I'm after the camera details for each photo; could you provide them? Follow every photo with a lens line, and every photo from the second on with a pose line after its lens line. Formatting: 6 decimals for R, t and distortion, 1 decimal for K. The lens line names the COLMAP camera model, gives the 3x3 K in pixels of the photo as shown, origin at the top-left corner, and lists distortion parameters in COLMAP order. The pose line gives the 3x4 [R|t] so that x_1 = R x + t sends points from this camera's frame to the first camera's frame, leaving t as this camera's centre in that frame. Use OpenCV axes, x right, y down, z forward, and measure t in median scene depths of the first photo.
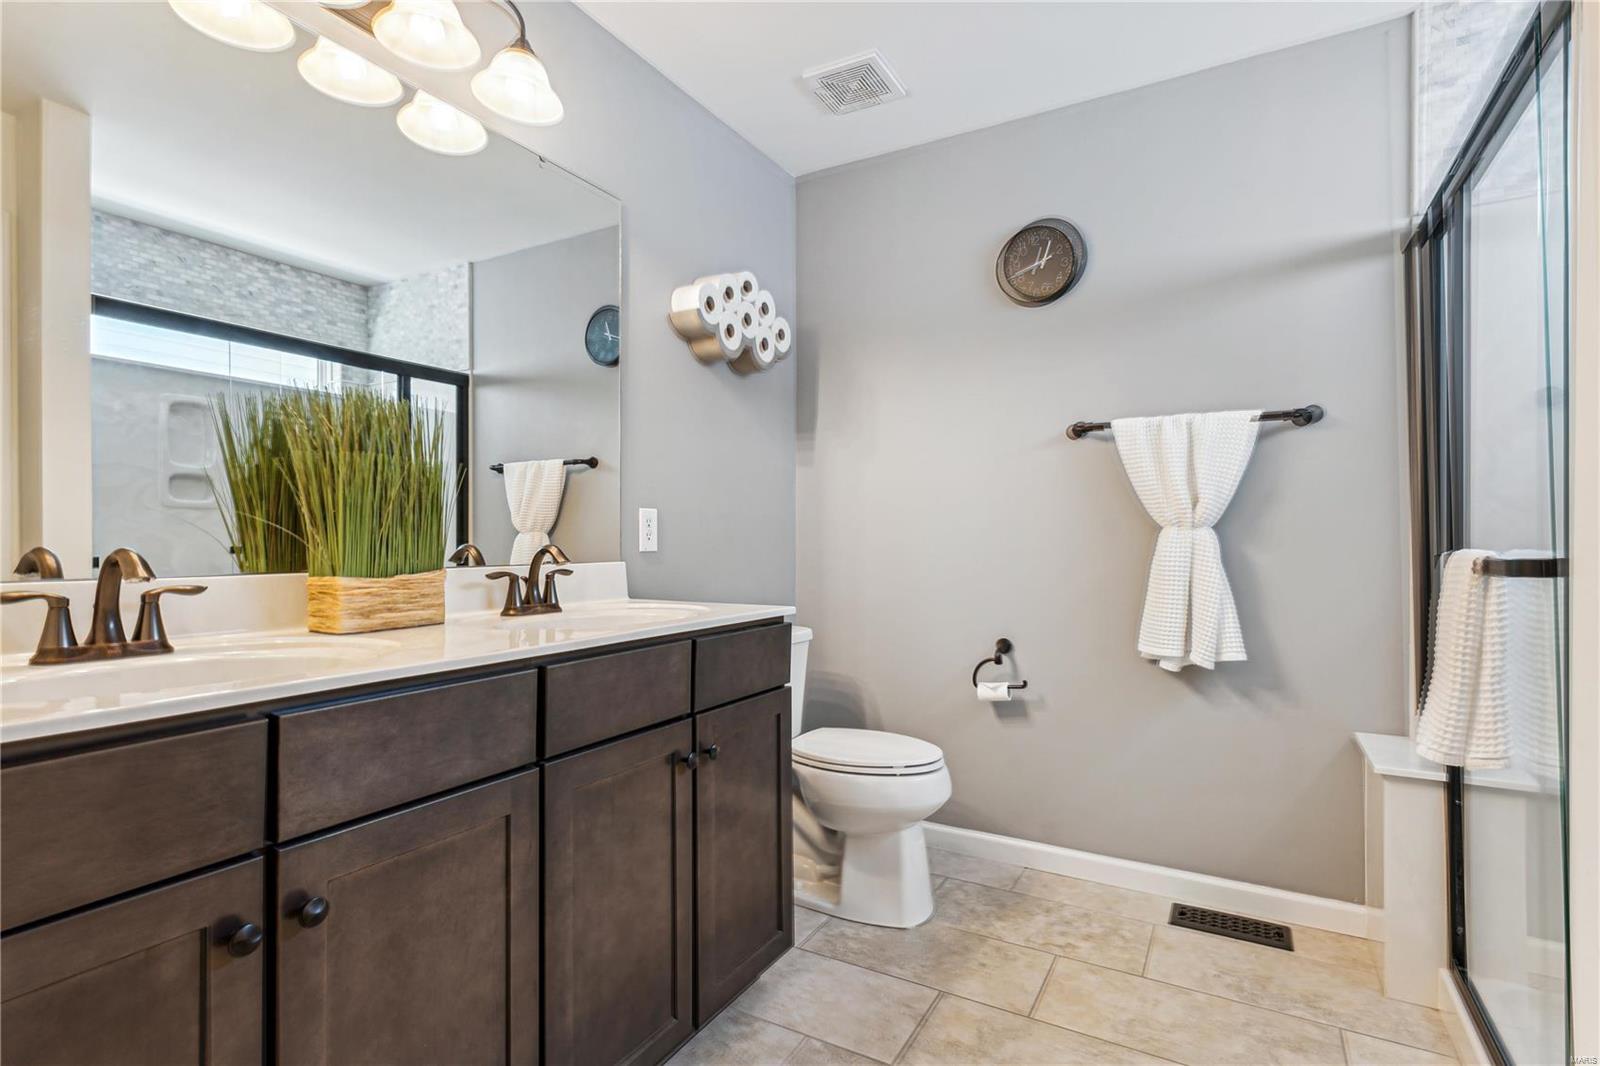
lens RADIAL K [[778.1, 0, 796.3], [0, 778.1, 535.4], [0, 0, 1]] dist [0.009948, -0.002786]
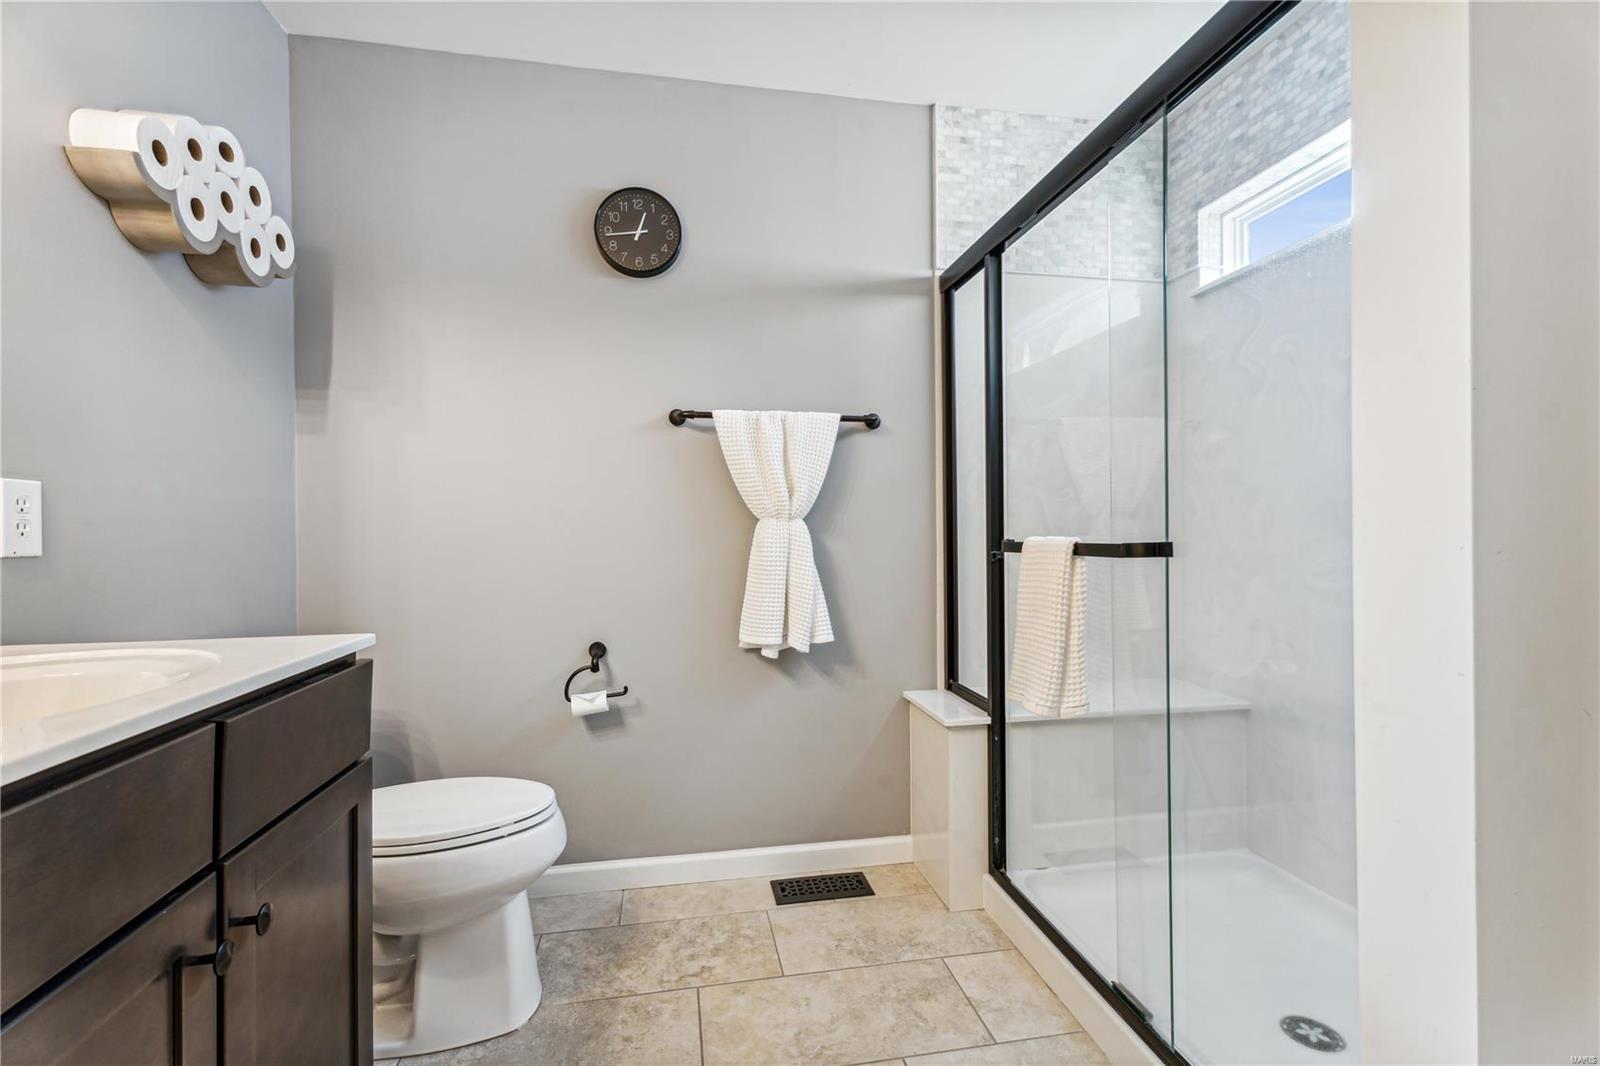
lens RADIAL K [[710.4, 0, 802.9], [0, 710.4, 529.2], [0, 0, 1]] dist [0.005213, 0.000037]
pose [[0.760984, -0.003986, 0.648758, -0.098960], [0.004664, 0.999989, 0.000674, 0.002954], [-0.648754, 0.002513, 0.760994, 0.260719]]
